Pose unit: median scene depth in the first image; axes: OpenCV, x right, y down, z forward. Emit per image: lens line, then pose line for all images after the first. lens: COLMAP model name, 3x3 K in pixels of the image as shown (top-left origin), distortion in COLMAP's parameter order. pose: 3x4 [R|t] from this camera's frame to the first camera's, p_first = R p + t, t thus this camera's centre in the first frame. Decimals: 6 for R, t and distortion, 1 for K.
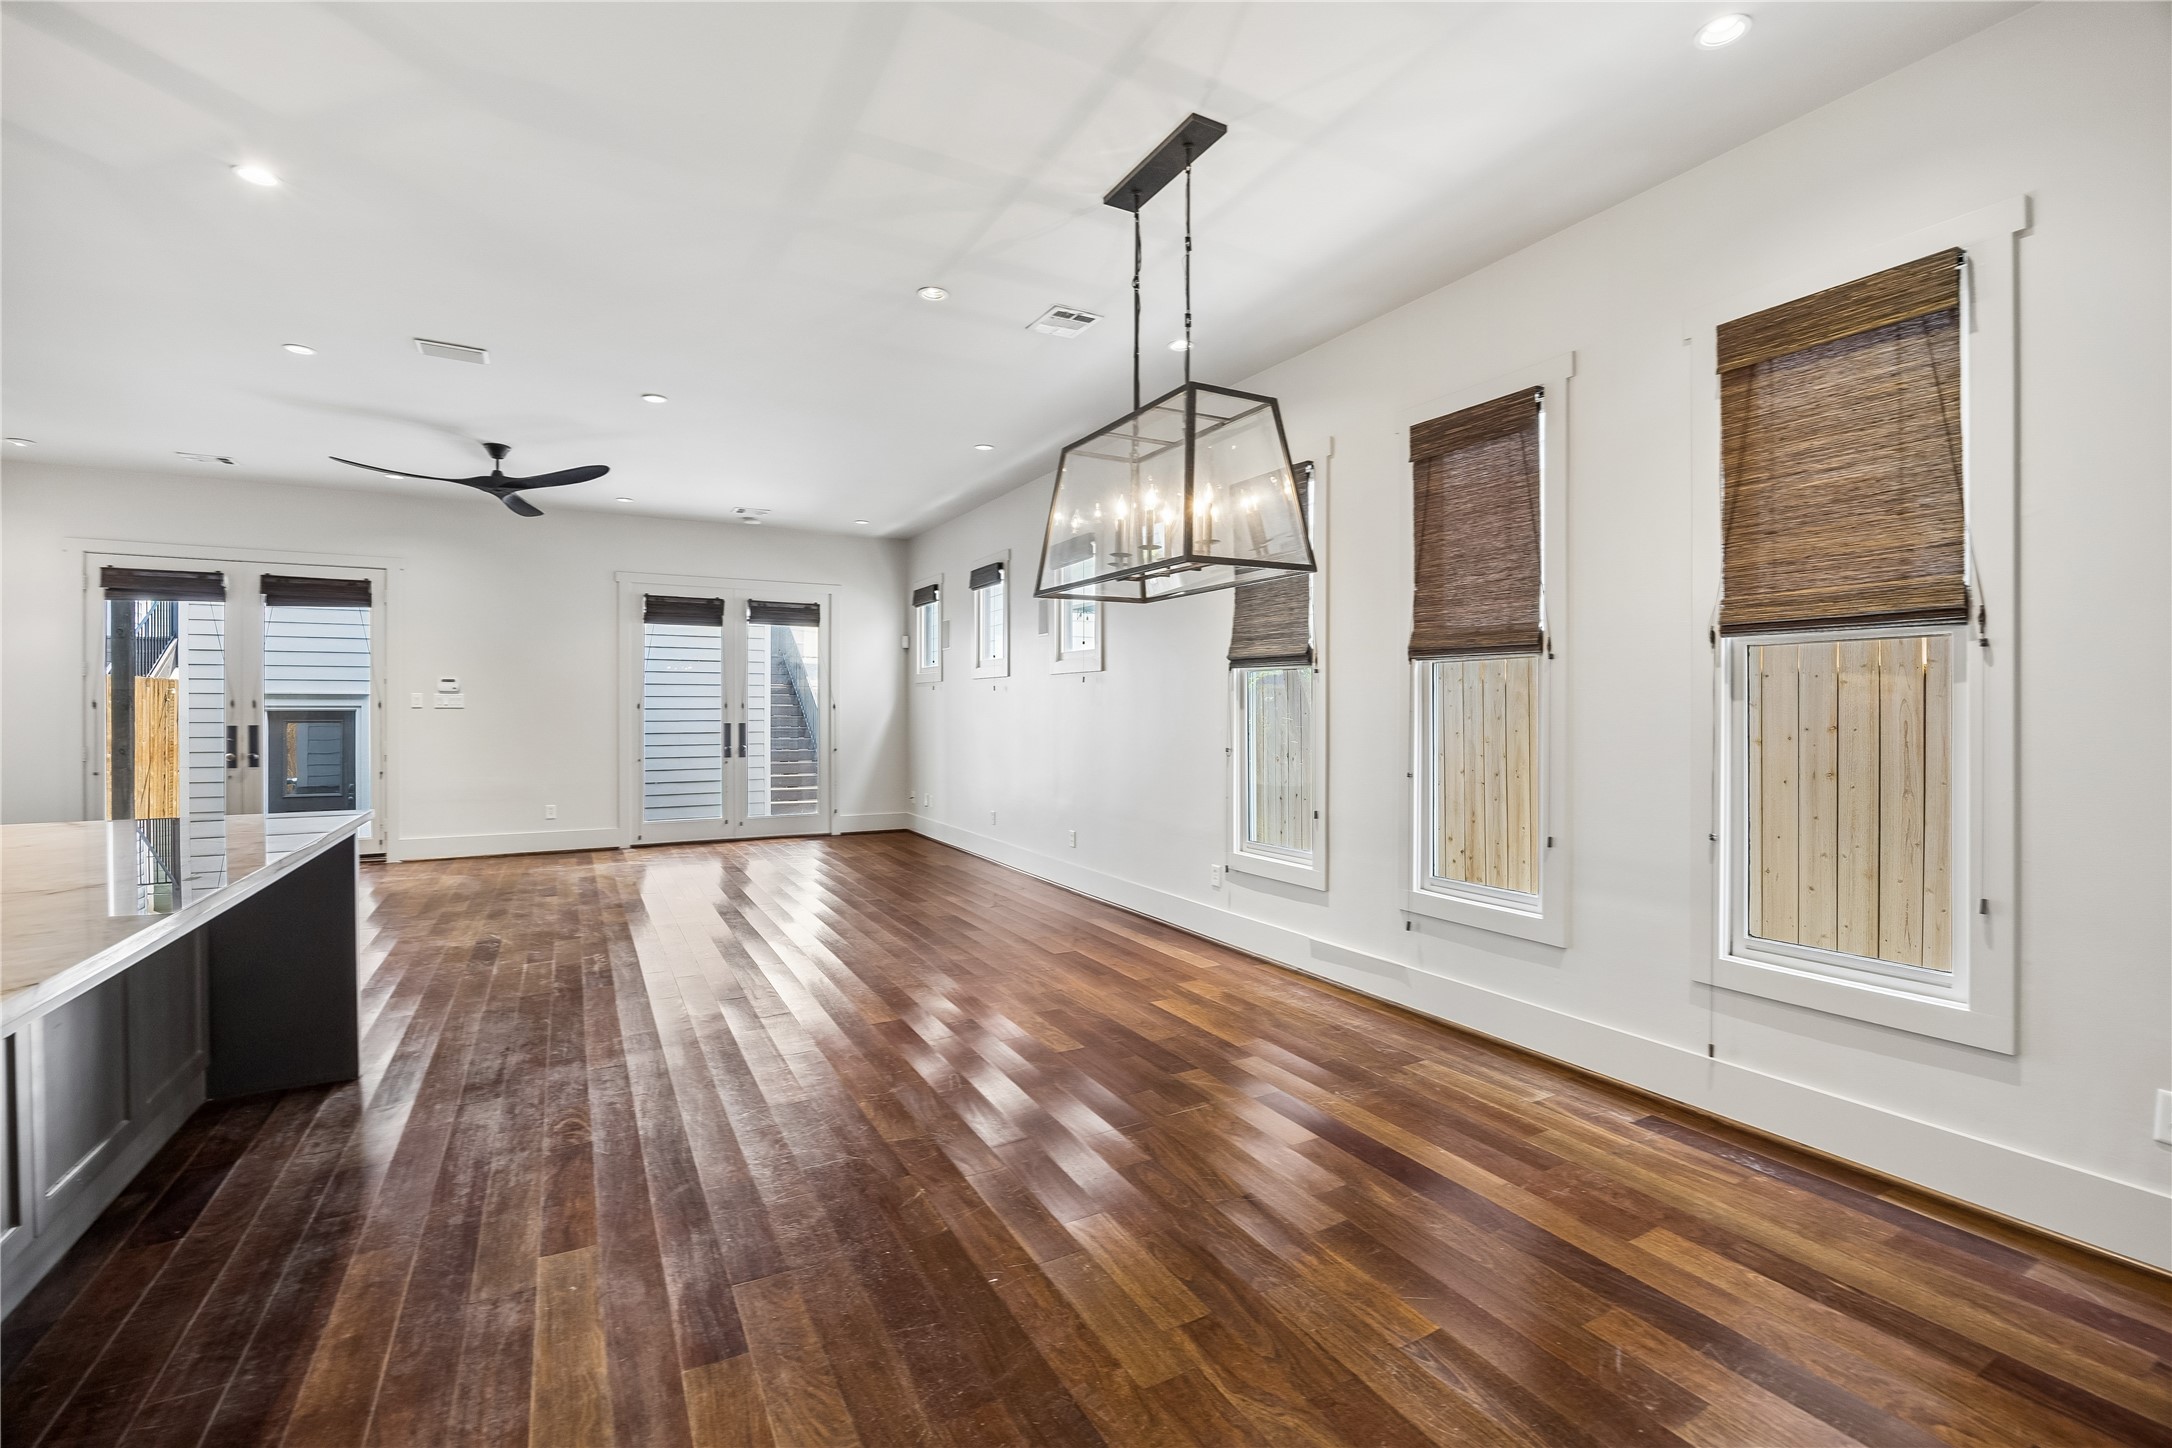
lens RADIAL K [[936.9, 0, 1099.0], [0, 936.9, 719.9], [0, 0, 1]] dist [-0.015714, 0.002344]
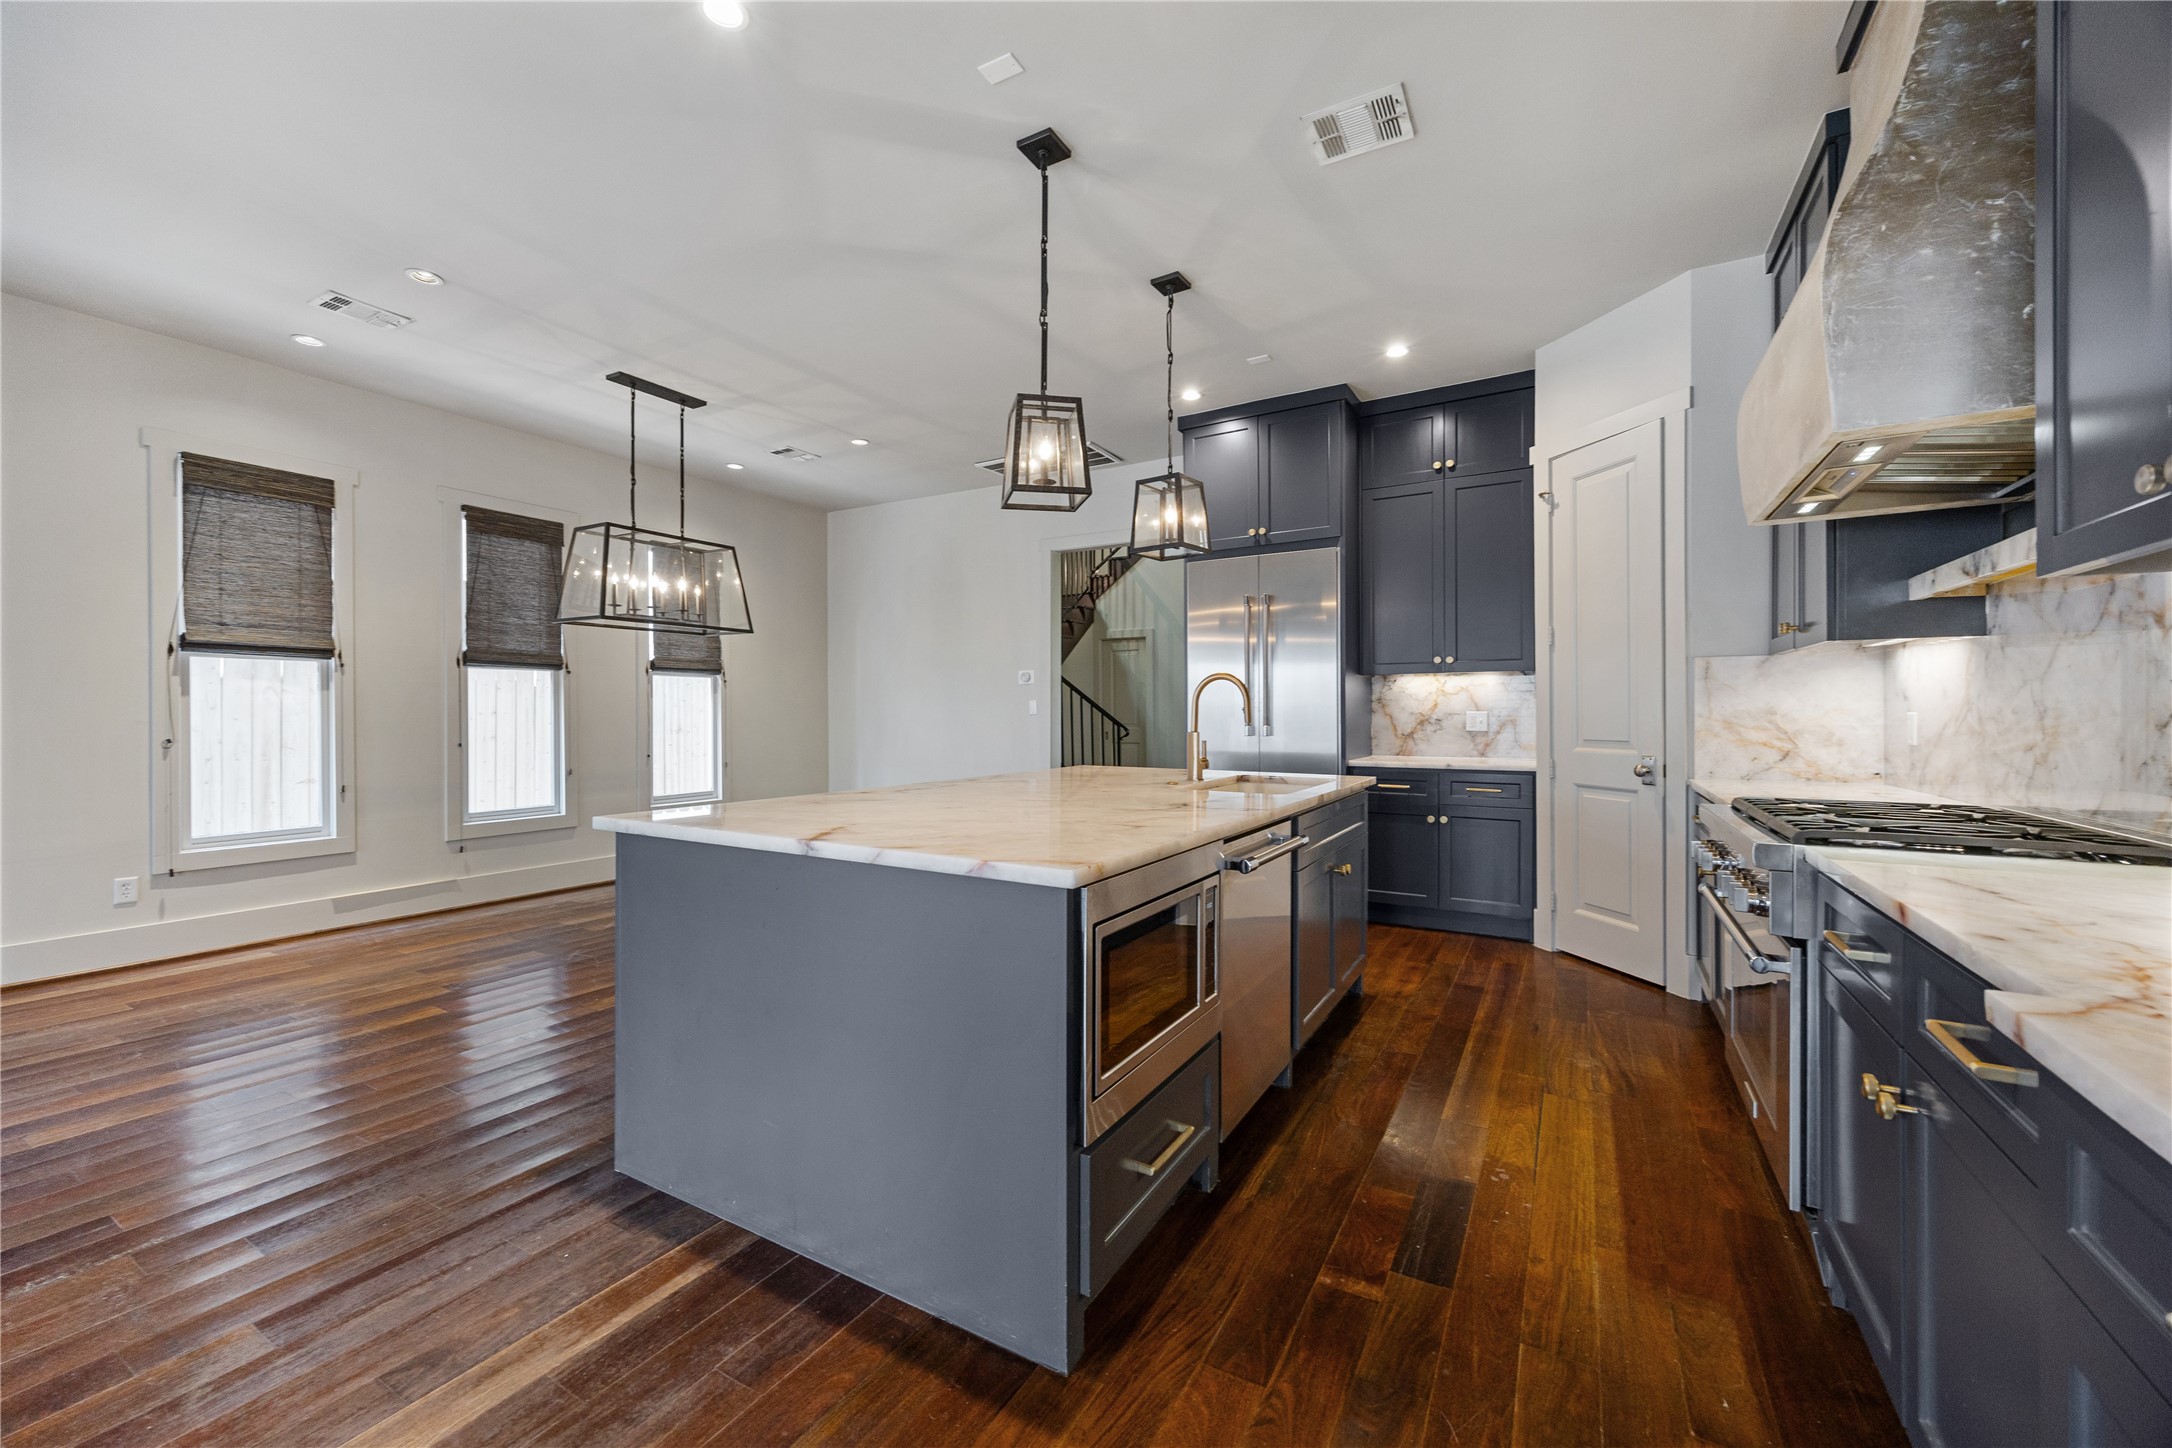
lens RADIAL K [[836.2, 0, 1092.6], [0, 836.2, 722.6], [0, 0, 1]] dist [0.003273, -0.001026]
pose [[-0.504012, -0.008763, 0.863652, -0.909284], [0.011012, 0.999802, 0.016570, 0.009879], [-0.863626, 0.017862, -0.503816, 0.577658]]
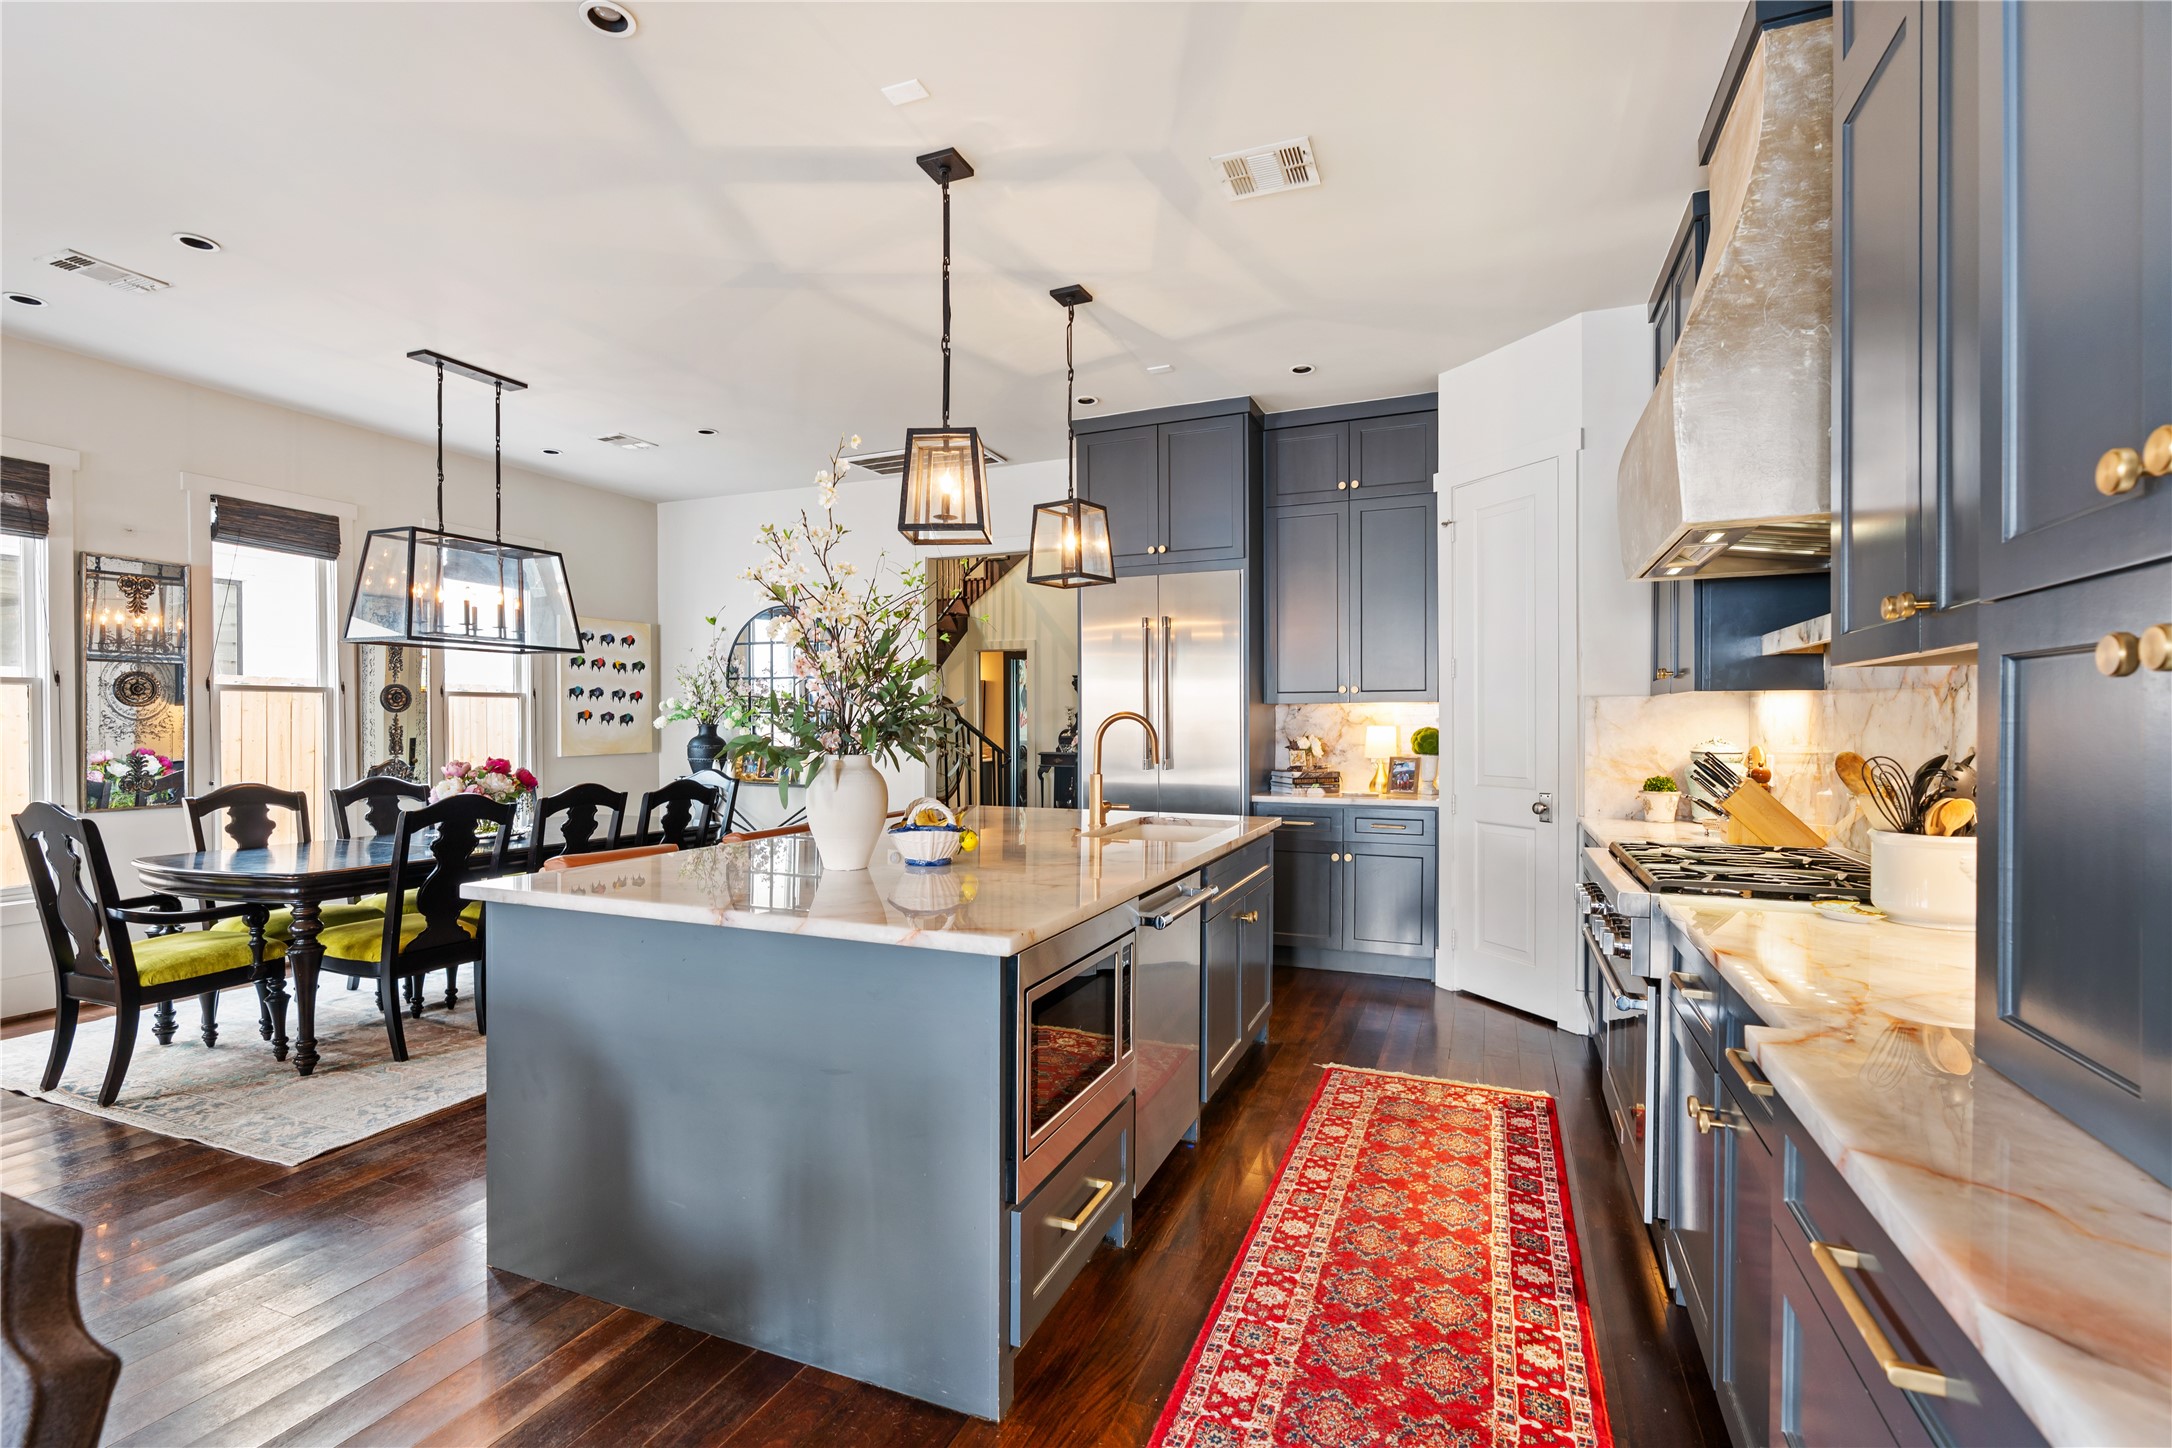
lens RADIAL K [[976.8, 0, 1078.6], [0, 976.8, 742.0], [0, 0, 1]] dist [-0.013471, 0.004184]
pose [[-0.610111, -0.015145, 0.792171, -0.945064], [0.008767, 0.999627, 0.025863, -0.011815], [-0.792268, 0.022725, -0.609751, 0.625944]]
